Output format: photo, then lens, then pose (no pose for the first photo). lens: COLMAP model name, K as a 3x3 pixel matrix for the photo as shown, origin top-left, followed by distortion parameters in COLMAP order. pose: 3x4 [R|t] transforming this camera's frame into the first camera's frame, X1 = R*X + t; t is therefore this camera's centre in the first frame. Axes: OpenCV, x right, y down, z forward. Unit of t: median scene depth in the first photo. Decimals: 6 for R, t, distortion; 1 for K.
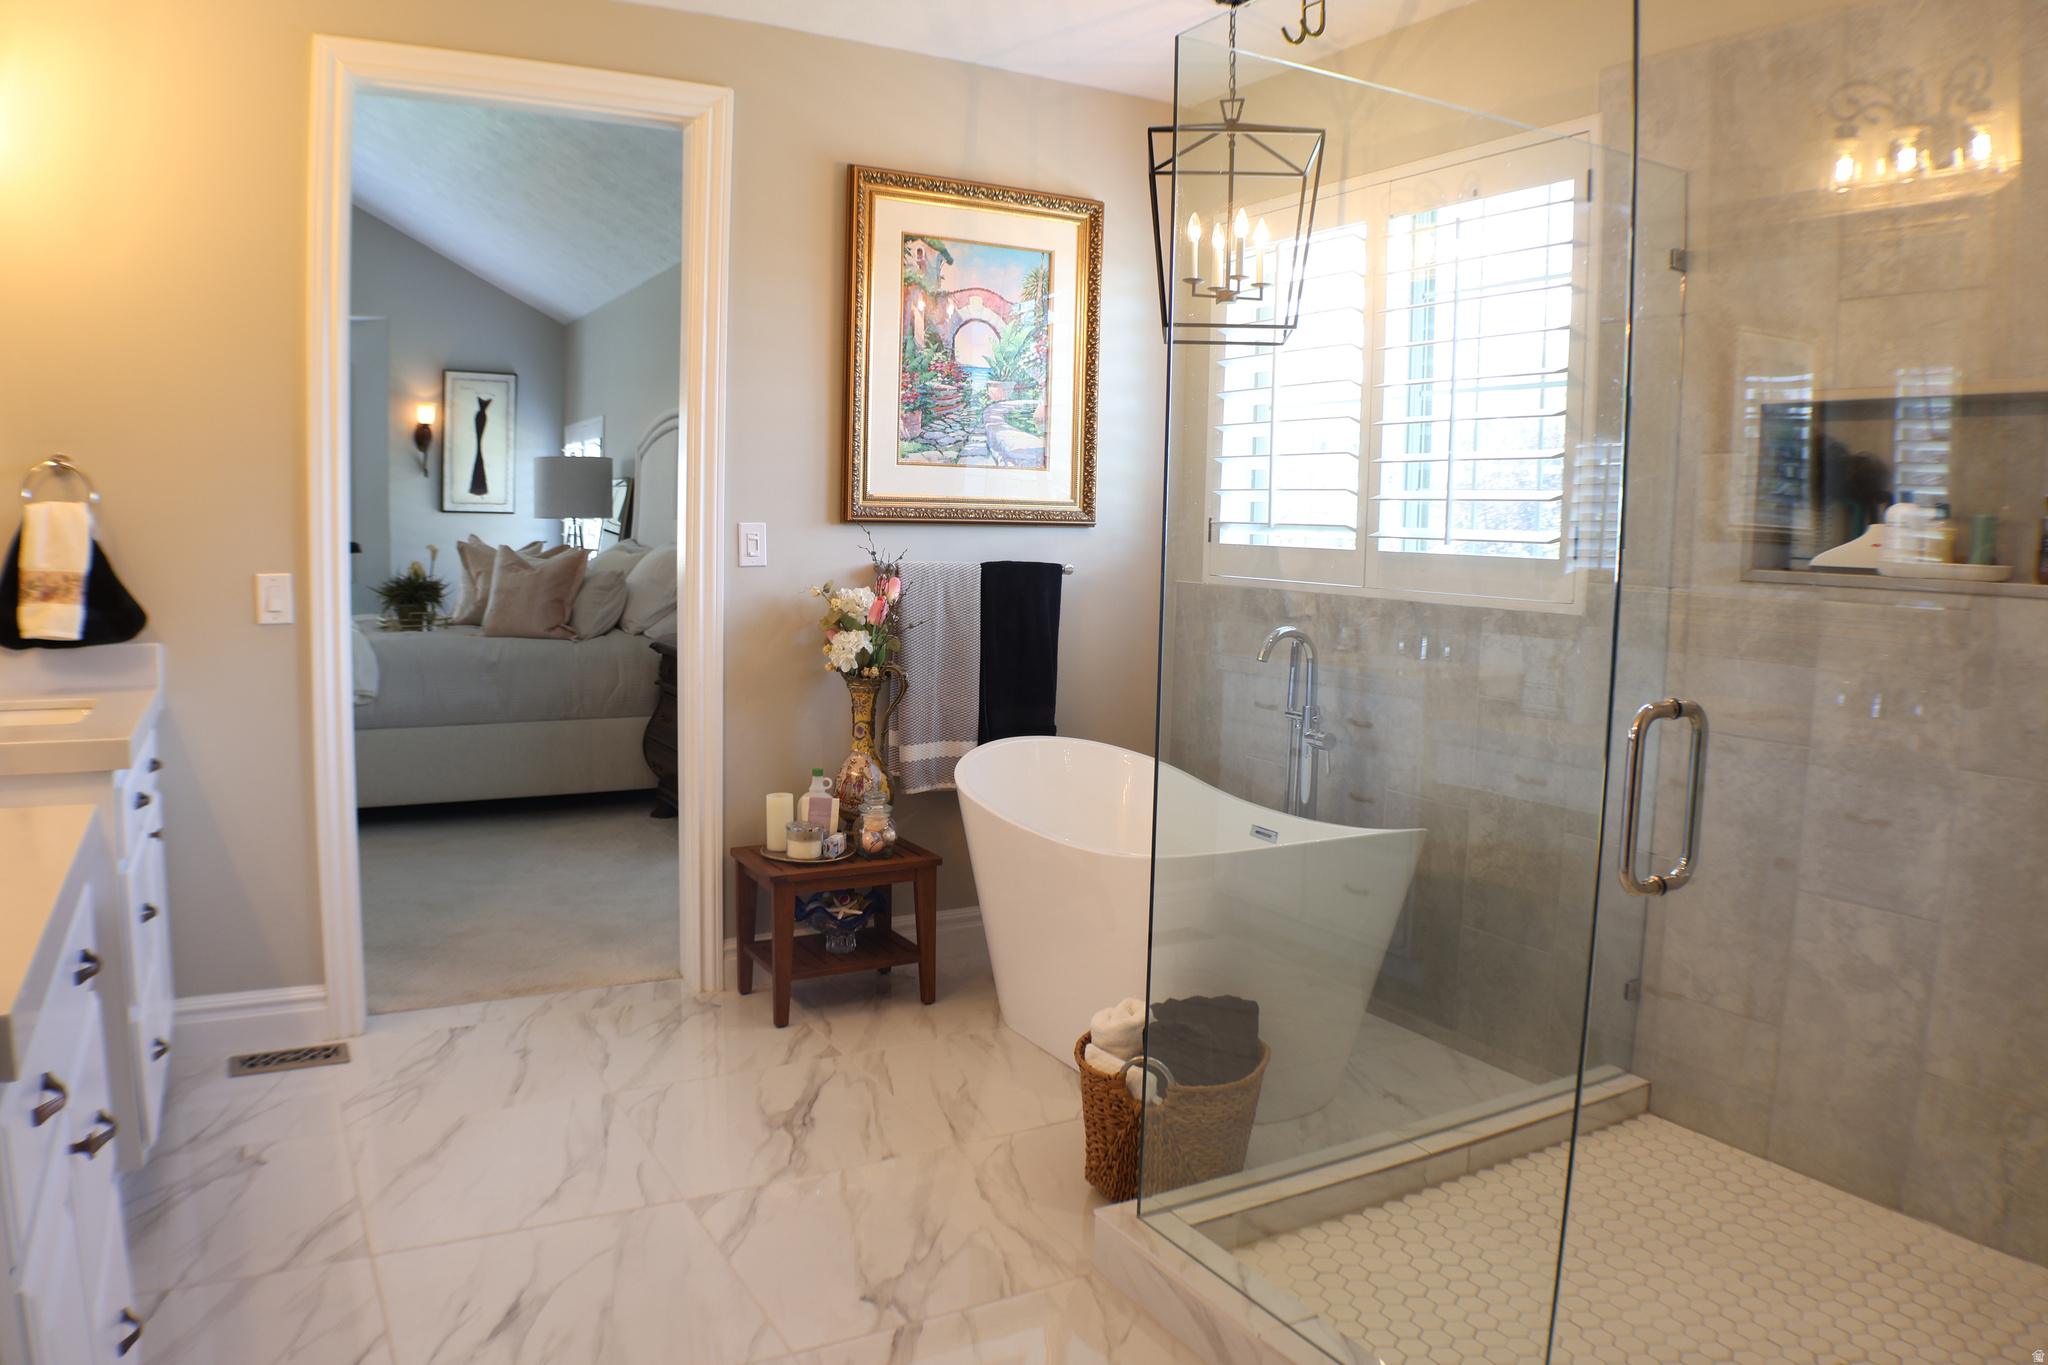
lens RADIAL K [[1431.9, 0, 1024.0], [0, 1431.9, 682.5], [0, 0, 1]] dist [-0.127395, -0.001443]
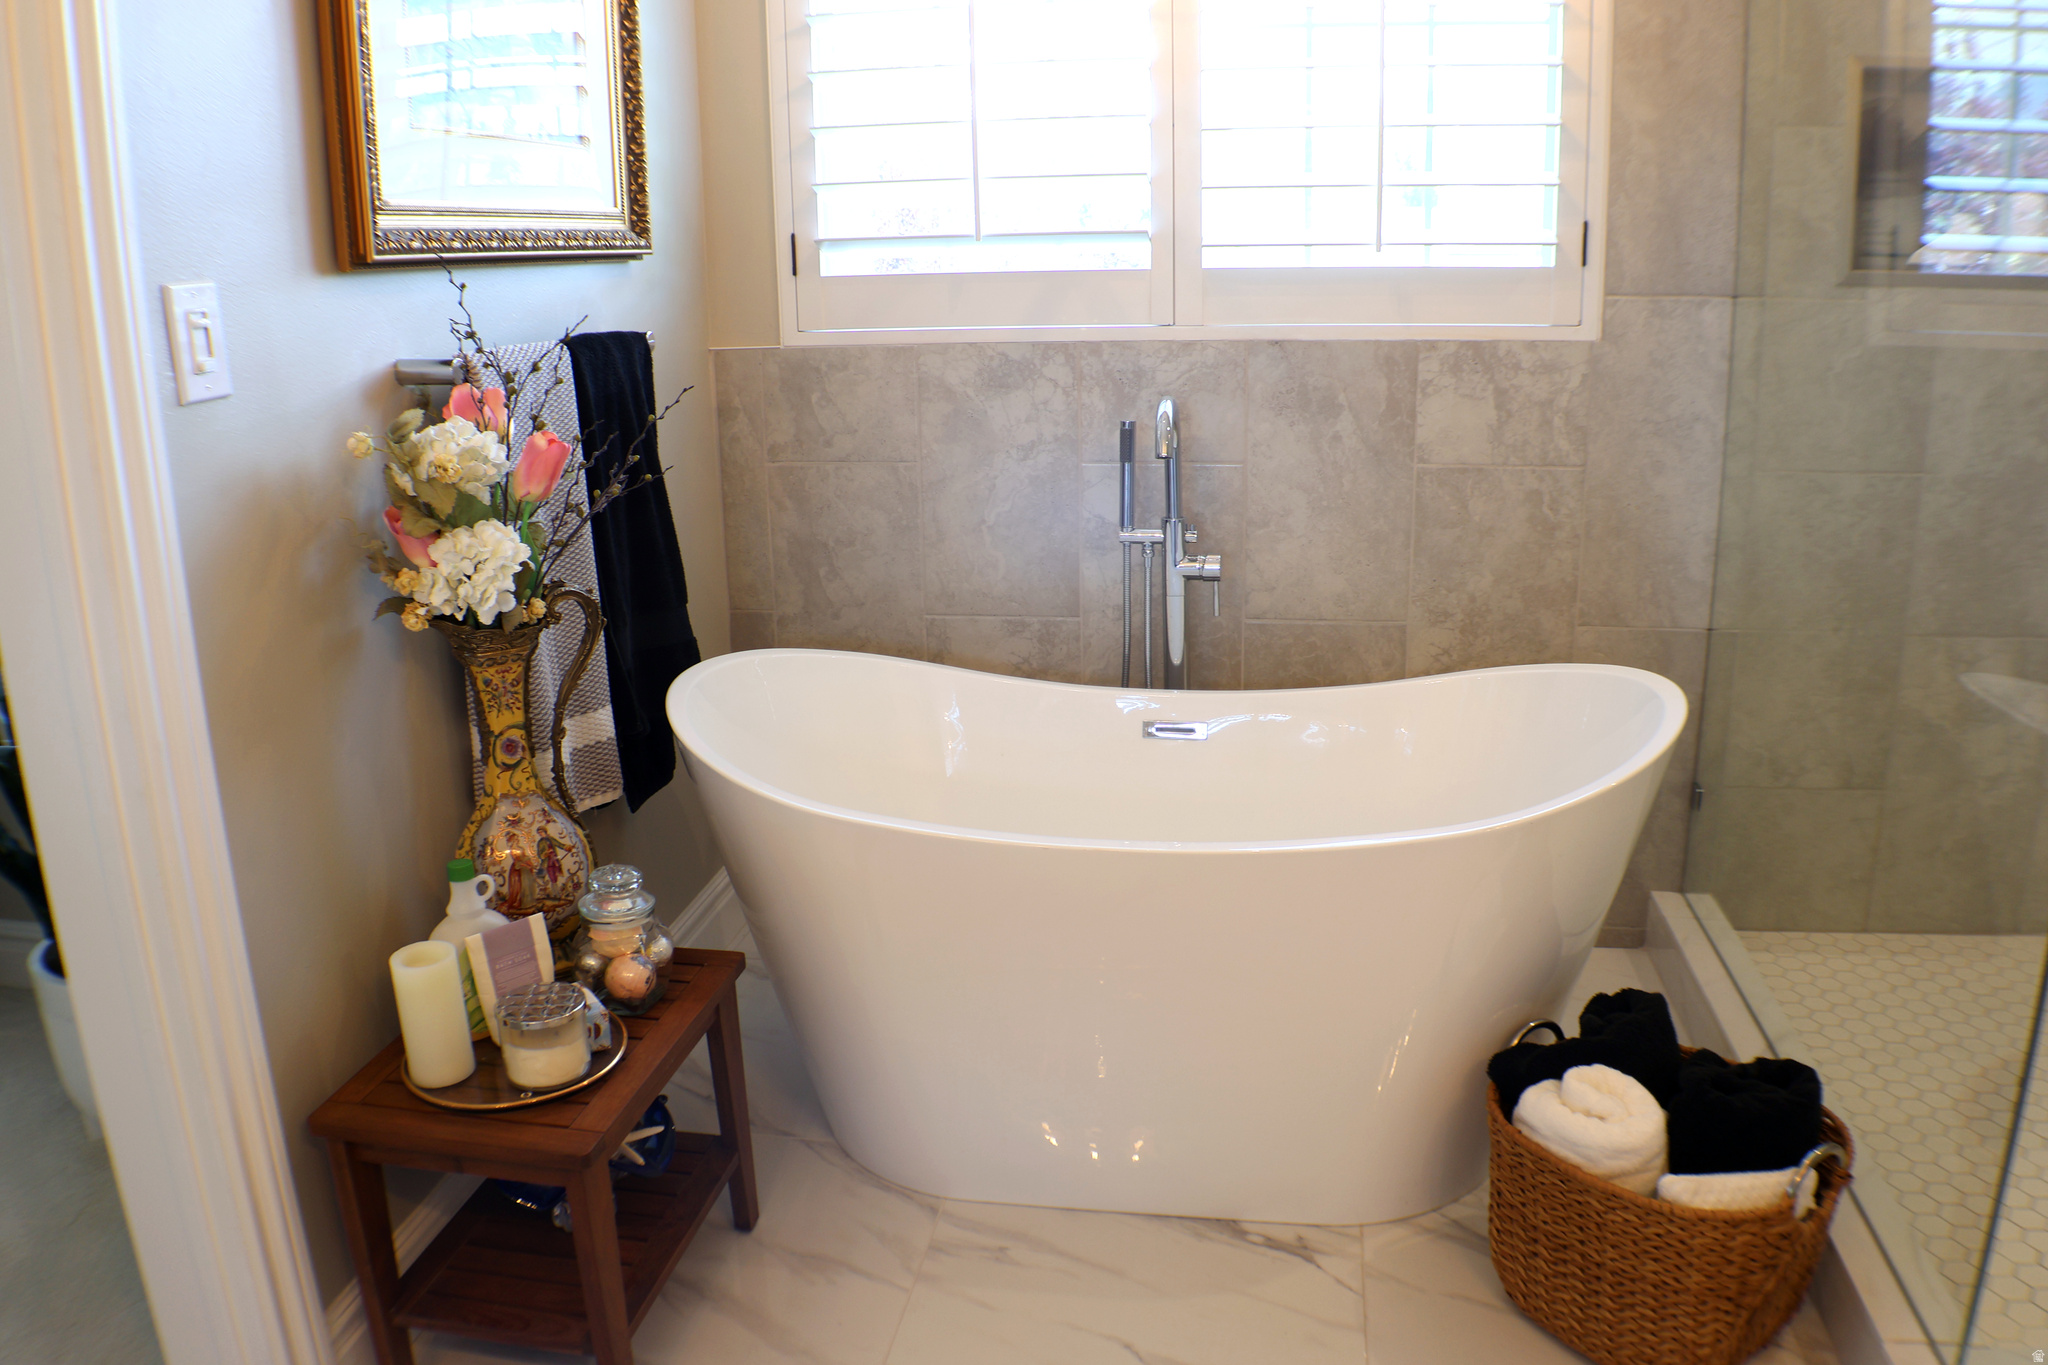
lens RADIAL K [[1541.6, 0, 1024.0], [0, 1541.6, 682.5], [0, 0, 1]] dist [-0.140329, 0.010028]
pose [[0.628461, -0.244222, 0.738507, -0.397619], [0.124005, 0.968746, 0.214835, -0.074109], [-0.767893, -0.043437, 0.639103, 0.655104]]
